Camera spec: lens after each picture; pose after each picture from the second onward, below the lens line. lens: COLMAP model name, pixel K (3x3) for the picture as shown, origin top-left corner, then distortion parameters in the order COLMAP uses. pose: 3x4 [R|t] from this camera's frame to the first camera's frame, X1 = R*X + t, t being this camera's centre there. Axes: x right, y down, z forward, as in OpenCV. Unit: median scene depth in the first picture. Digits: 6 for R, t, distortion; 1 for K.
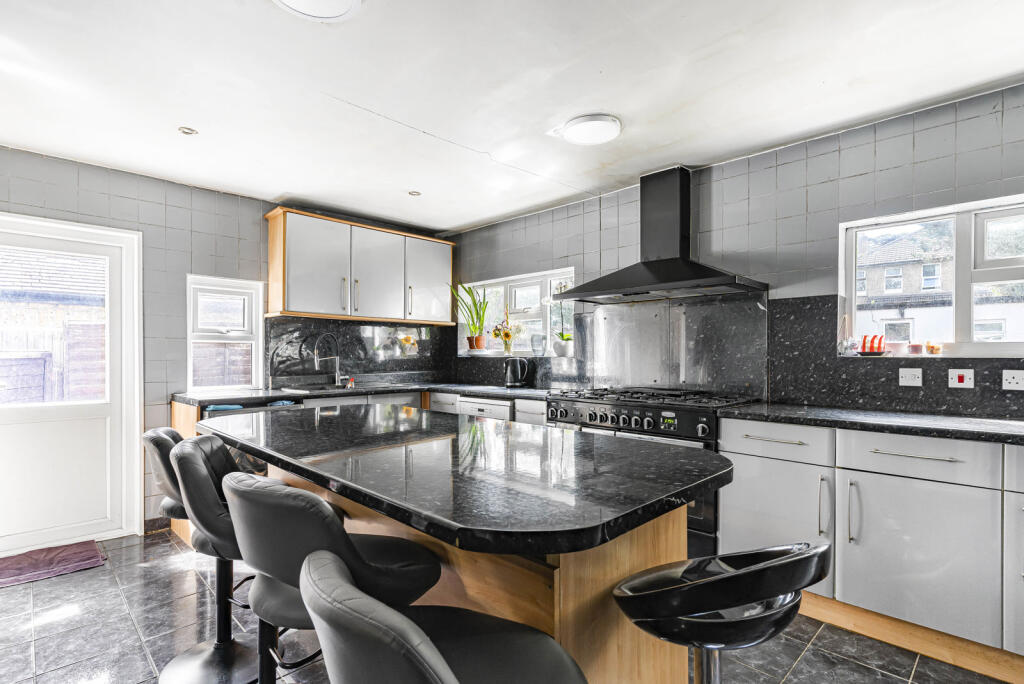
lens RADIAL K [[490.6, 0, 507.0], [0, 490.6, 346.6], [0, 0, 1]] dist [0.000925, -0.001152]
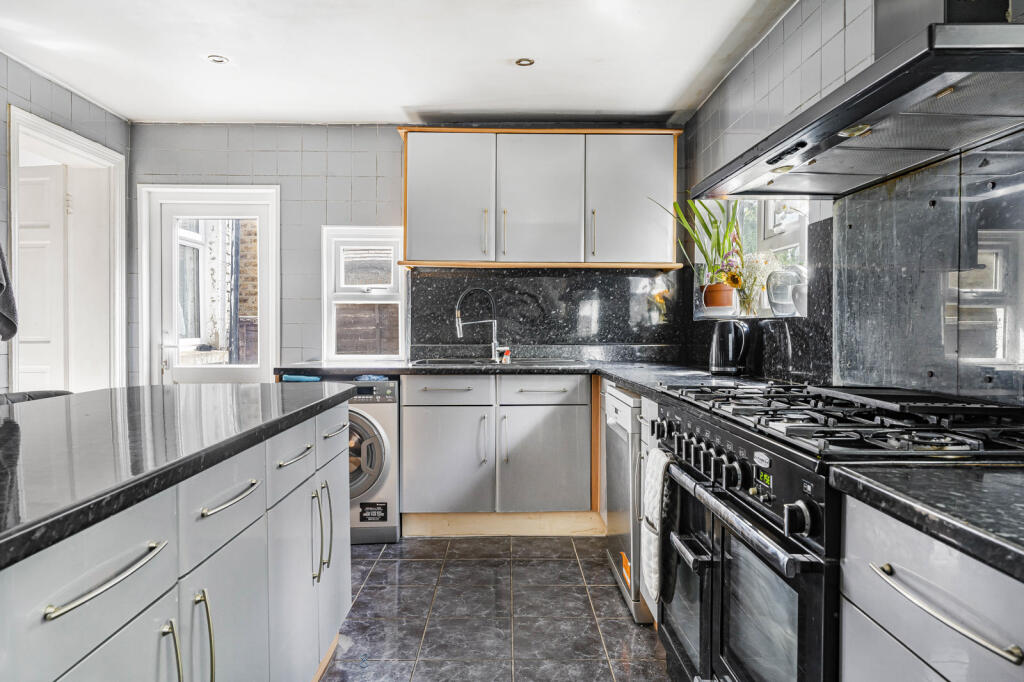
lens RADIAL K [[648.8, 0, 512.8], [0, 648.8, 340.0], [0, 0, 1]] dist [0.004425, 0.000871]
pose [[0.723416, 0.016782, -0.690209, 0.388920], [0.008534, 0.999411, 0.033245, 0.020658], [0.690360, -0.029941, 0.722846, 0.364472]]
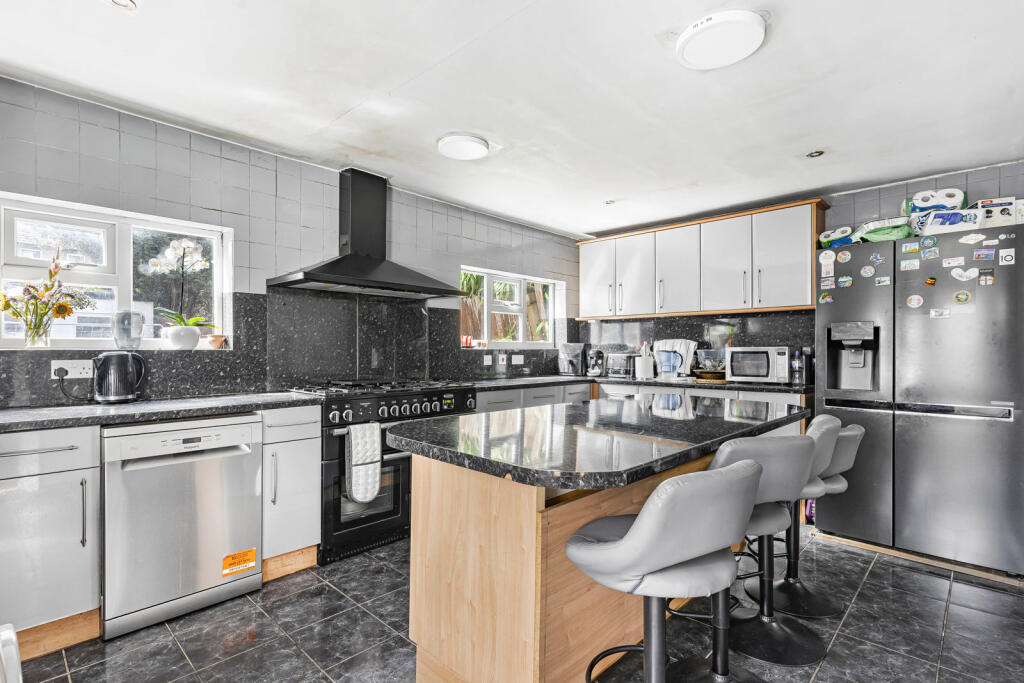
lens RADIAL K [[490.6, 0, 513.9], [0, 490.6, 347.0], [0, 0, 1]] dist [0.000925, -0.001152]
pose [[-0.026823, 0.000236, 0.999640, -0.664900], [-0.020934, 0.999781, -0.000798, 0.008565], [-0.999421, -0.020948, -0.026812, 0.631387]]
